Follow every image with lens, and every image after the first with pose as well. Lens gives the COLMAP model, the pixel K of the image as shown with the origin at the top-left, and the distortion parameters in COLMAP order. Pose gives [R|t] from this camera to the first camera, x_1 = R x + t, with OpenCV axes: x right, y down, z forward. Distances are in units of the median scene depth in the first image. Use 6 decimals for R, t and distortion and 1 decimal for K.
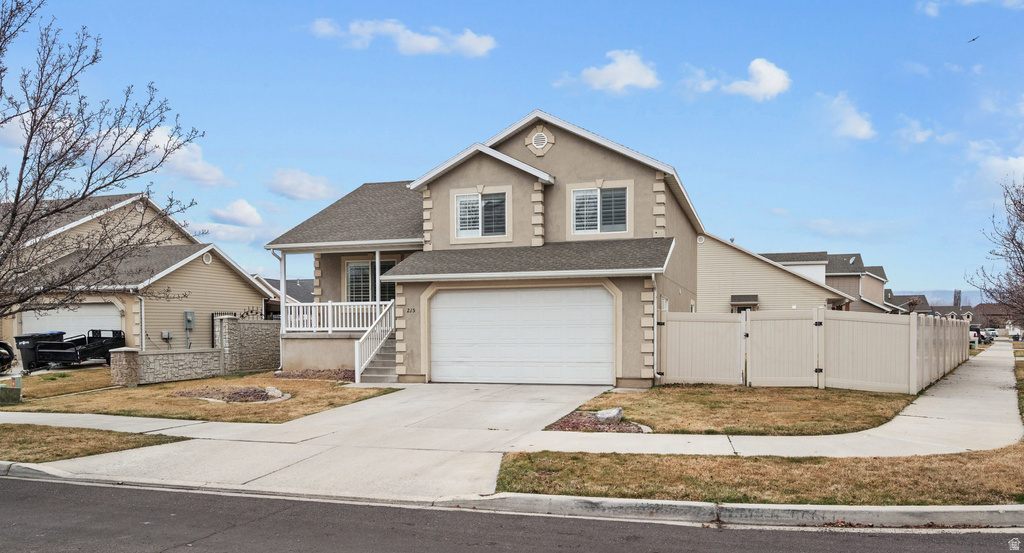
lens RADIAL K [[717.6, 0, 549.6], [0, 717.6, 330.7], [0, 0, 1]] dist [0.021895, -0.001336]
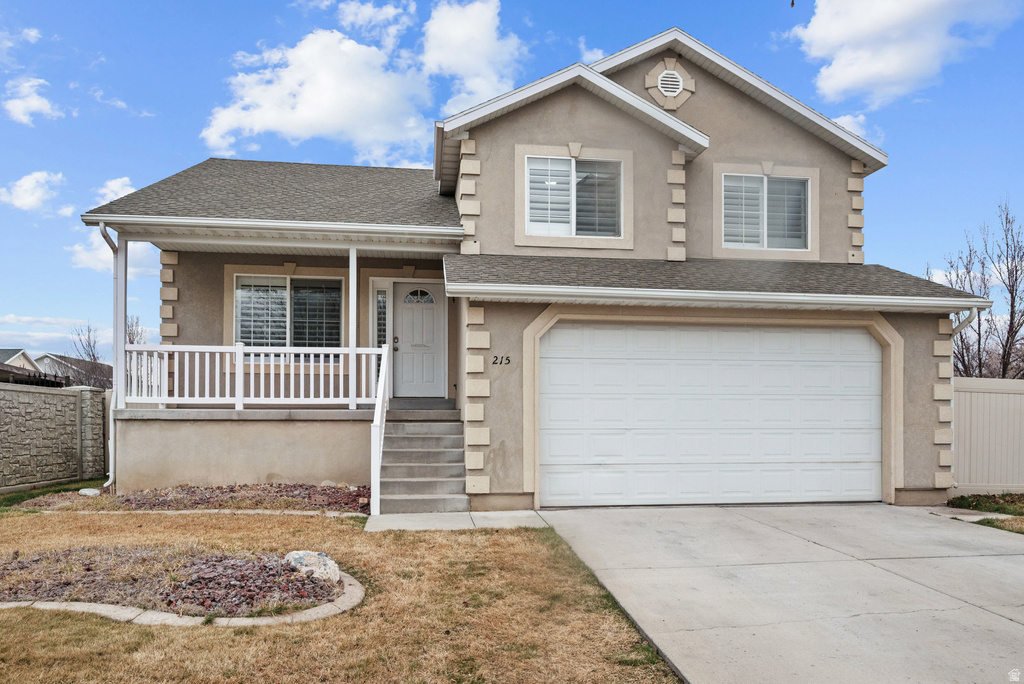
lens RADIAL K [[686.7, 0, 523.7], [0, 686.7, 410.6], [0, 0, 1]] dist [0.002536, -0.000659]
pose [[0.912046, 0.013533, 0.409864, -0.353893], [-0.004814, 0.999740, -0.022297, 0.015310], [-0.410059, 0.018363, 0.911874, 0.551110]]
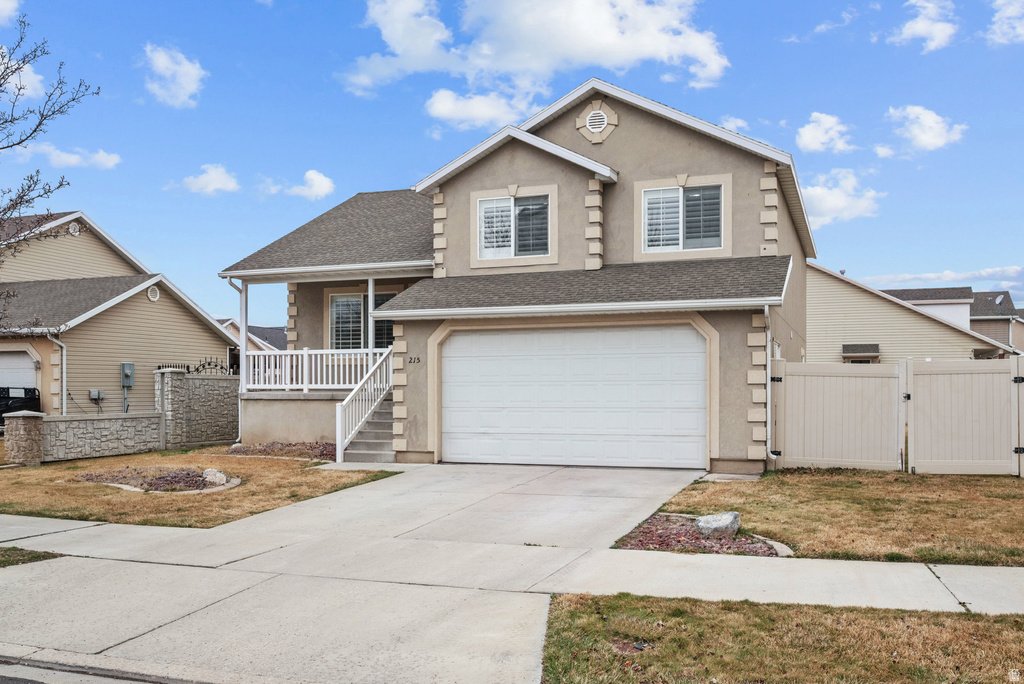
lens RADIAL K [[880.4, 0, 552.9], [0, 880.4, 371.0], [0, 0, 1]] dist [0.020010, 0.010644]
pose [[0.998780, 0.002048, -0.049340, -0.013717], [-0.003196, 0.999726, -0.023197, 0.002079], [0.049279, 0.023326, 0.998513, 0.136876]]
